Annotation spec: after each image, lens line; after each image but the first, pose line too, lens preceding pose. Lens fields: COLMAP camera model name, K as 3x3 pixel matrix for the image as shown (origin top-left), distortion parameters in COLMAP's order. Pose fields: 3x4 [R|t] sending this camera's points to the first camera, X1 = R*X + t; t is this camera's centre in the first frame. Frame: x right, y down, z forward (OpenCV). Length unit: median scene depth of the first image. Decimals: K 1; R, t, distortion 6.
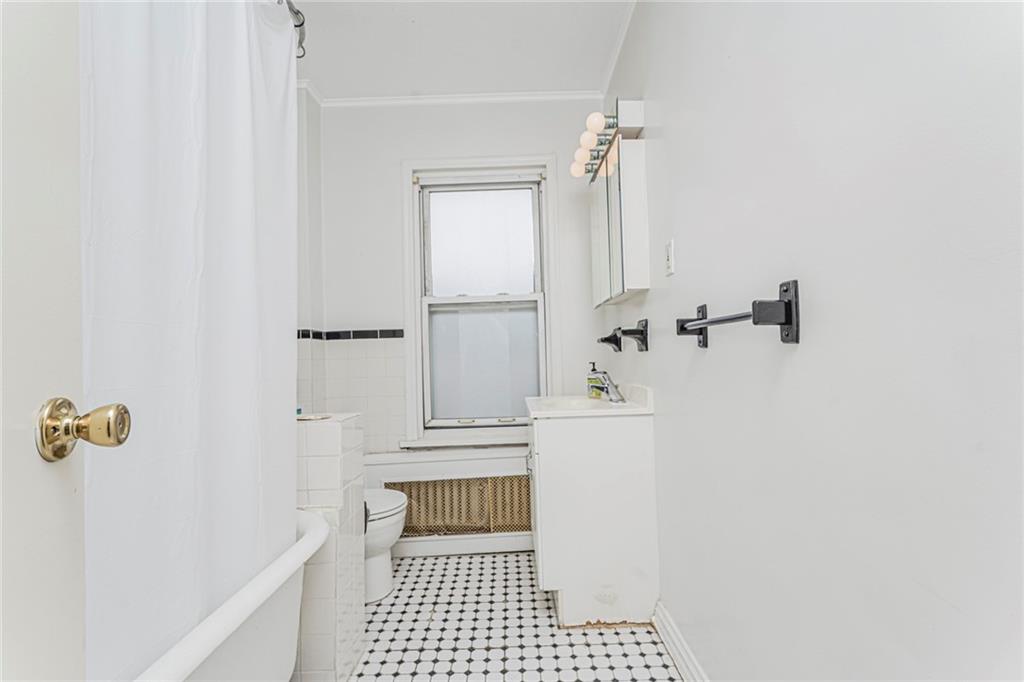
lens RADIAL K [[450.9, 0, 514.7], [0, 450.9, 343.9], [0, 0, 1]] dist [-0.014919, 0.007584]
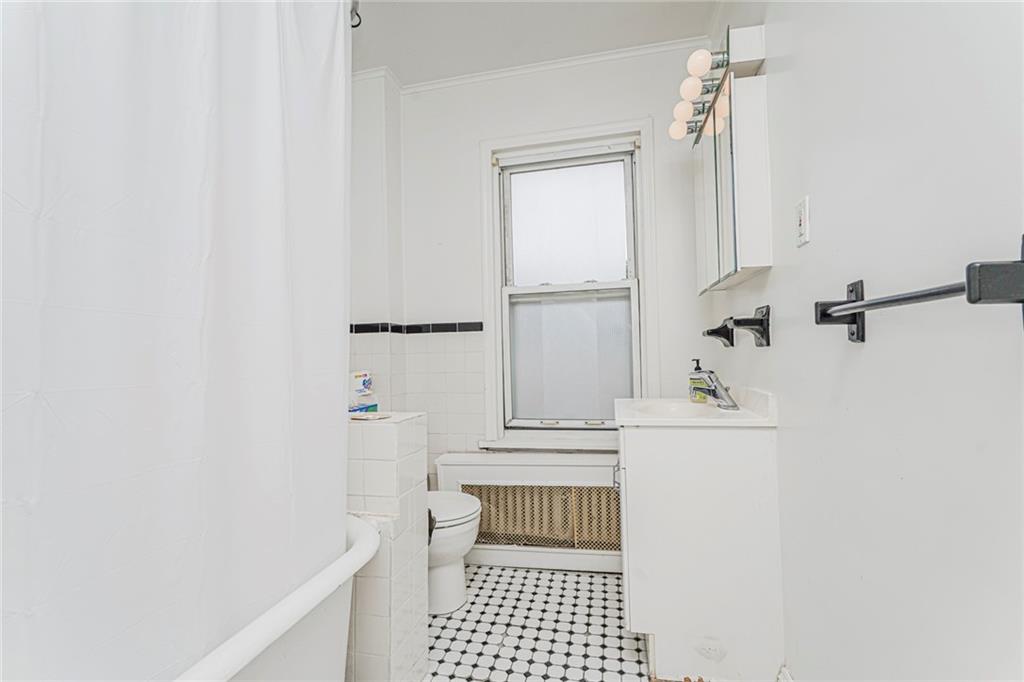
lens RADIAL K [[450.9, 0, 512.5], [0, 450.9, 342.6], [0, 0, 1]] dist [-0.014919, 0.007584]
pose [[0.974147, 0.001398, -0.225910, 0.029429], [0.000936, 0.999947, 0.010224, 0.000875], [0.225912, -0.010171, 0.974095, 0.110747]]
